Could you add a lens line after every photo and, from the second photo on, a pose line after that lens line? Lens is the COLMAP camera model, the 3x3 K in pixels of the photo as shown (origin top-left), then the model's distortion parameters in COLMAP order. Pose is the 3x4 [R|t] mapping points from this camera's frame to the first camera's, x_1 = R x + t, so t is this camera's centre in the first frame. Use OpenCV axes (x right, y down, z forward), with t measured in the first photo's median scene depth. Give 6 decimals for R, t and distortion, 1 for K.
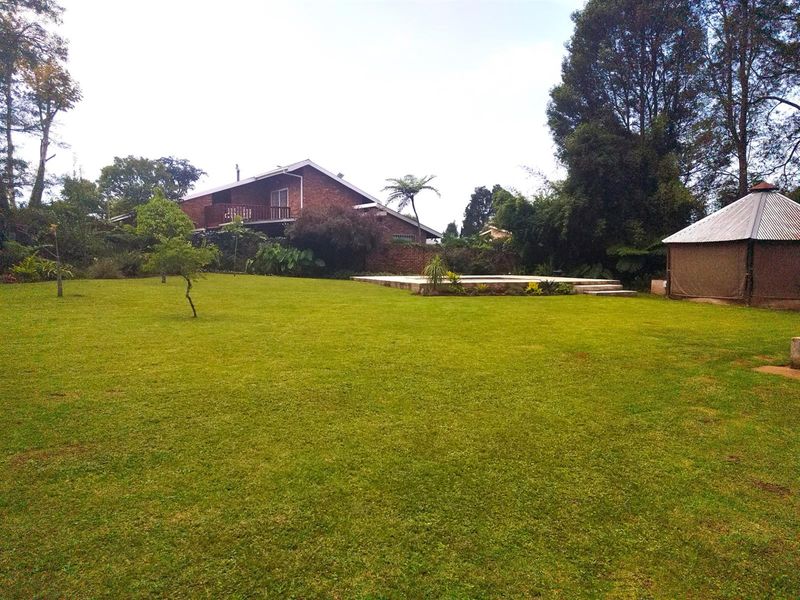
lens RADIAL K [[581.5, 0, 406.1], [0, 581.5, 302.0], [0, 0, 1]] dist [0.046450, -0.037606]
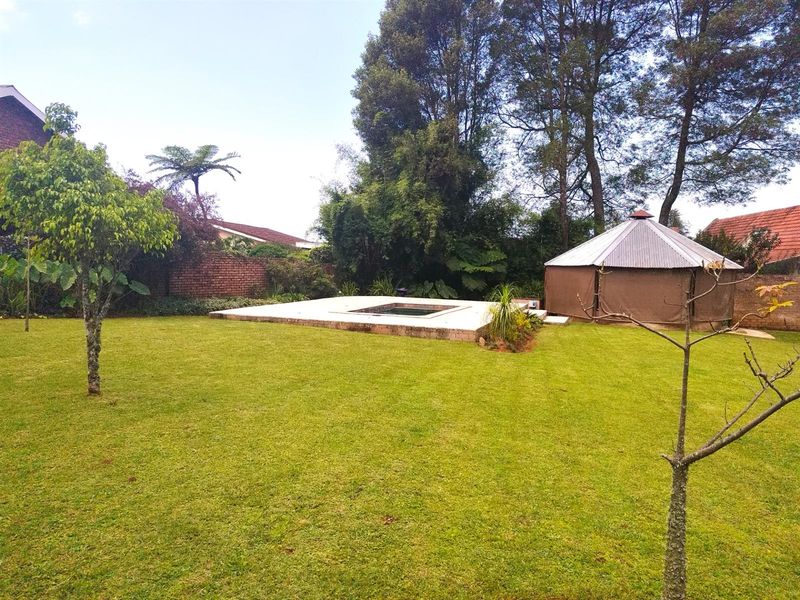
lens RADIAL K [[581.5, 0, 406.1], [0, 581.5, 302.0], [0, 0, 1]] dist [0.046450, -0.037606]
pose [[0.710348, -0.033712, 0.703043, -0.333218], [0.029720, 0.999398, 0.017893, -0.050310], [-0.703223, 0.008184, 0.710923, 0.408223]]
